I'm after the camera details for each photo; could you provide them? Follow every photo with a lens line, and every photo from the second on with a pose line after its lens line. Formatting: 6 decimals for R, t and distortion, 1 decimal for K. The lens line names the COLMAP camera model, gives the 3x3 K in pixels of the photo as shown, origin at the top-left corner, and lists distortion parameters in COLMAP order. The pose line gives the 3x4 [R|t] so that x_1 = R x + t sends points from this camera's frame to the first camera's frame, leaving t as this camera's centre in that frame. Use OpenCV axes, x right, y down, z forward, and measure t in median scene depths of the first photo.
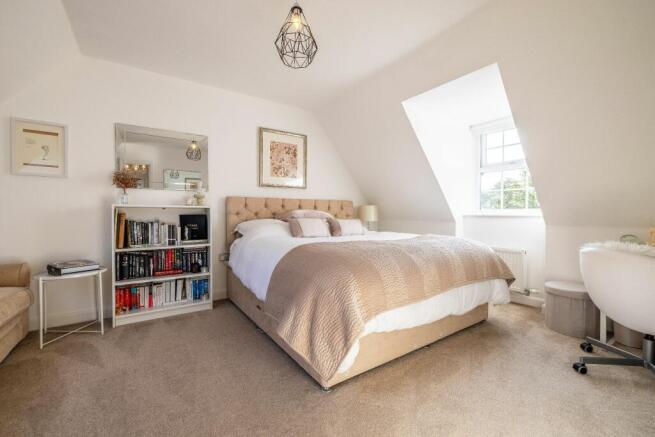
lens RADIAL K [[280.4, 0, 328.8], [0, 280.4, 216.9], [0, 0, 1]] dist [0.000782, -0.000340]
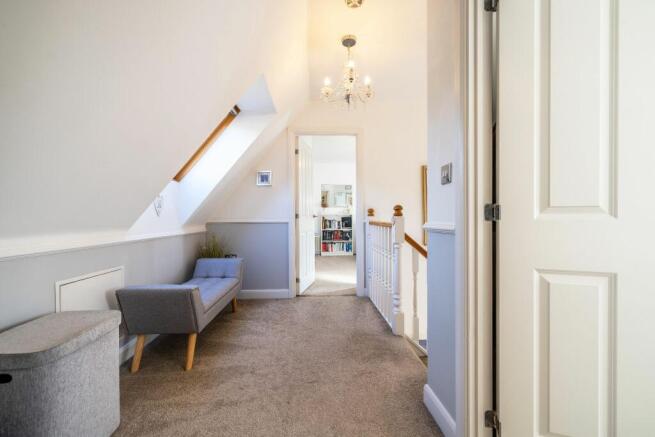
lens RADIAL K [[280.4, 0, 326.8], [0, 280.4, 218.1], [0, 0, 1]] dist [0.000782, -0.000340]
pose [[0.863034, 0.000248, -0.505146, 0.679256], [-0.005734, 0.999940, -0.009307, 0.024086], [0.505113, 0.010929, 0.862984, -1.344122]]
